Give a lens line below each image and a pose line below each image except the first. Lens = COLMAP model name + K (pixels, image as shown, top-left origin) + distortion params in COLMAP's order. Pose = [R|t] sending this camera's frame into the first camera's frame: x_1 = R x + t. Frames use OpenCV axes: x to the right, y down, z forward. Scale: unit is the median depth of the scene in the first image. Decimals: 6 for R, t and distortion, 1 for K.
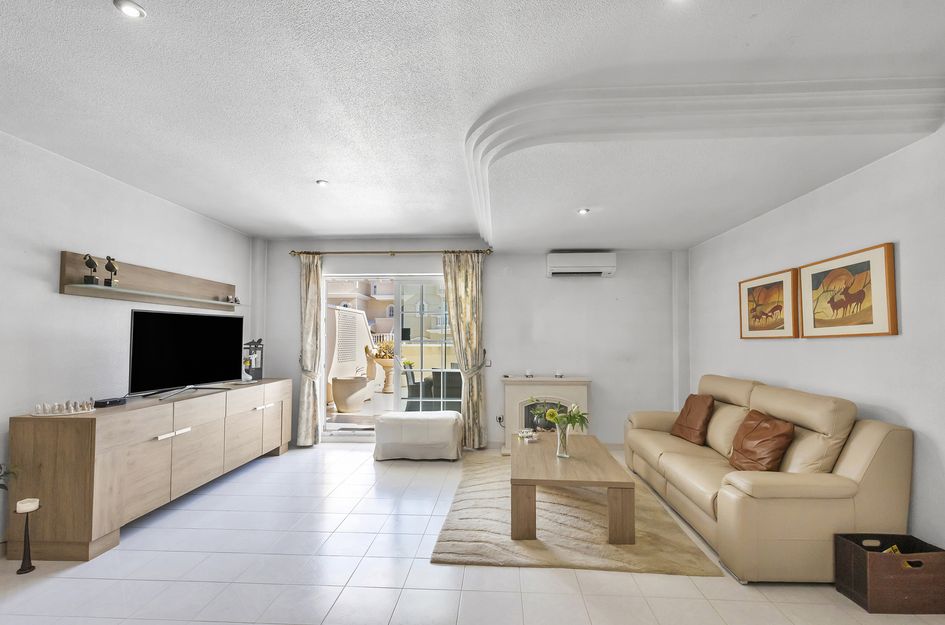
lens RADIAL K [[432.1, 0, 474.1], [0, 432.1, 326.9], [0, 0, 1]] dist [0.005768, -0.001753]
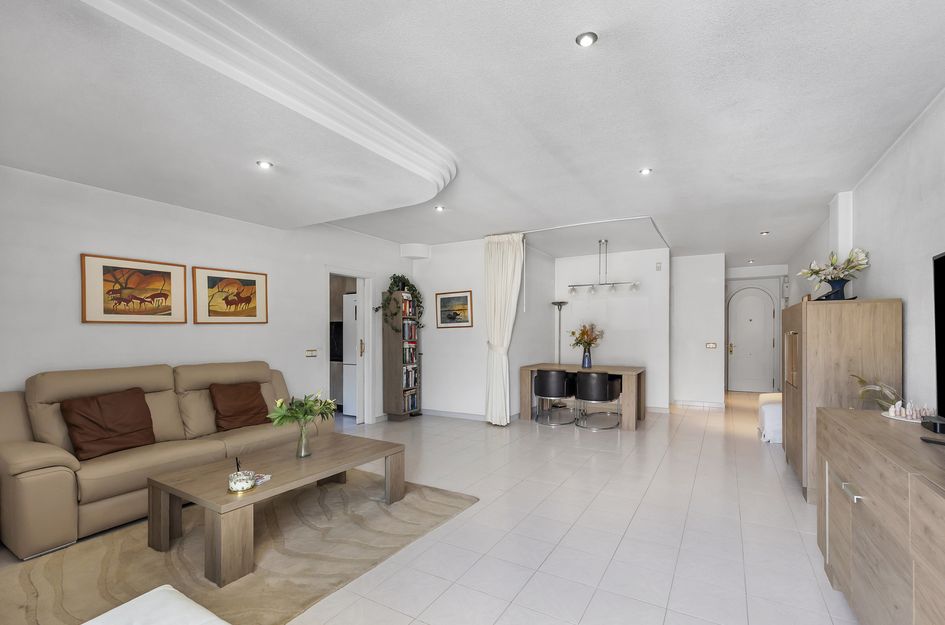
lens RADIAL K [[432.1, 0, 468.6], [0, 432.1, 337.0], [0, 0, 1]] dist [0.005768, -0.001753]
pose [[-0.886153, -0.006804, 0.463342, -0.496145], [-0.014326, 0.999816, -0.012719, 0.064757], [-0.463171, -0.017909, -0.886088, 1.634821]]
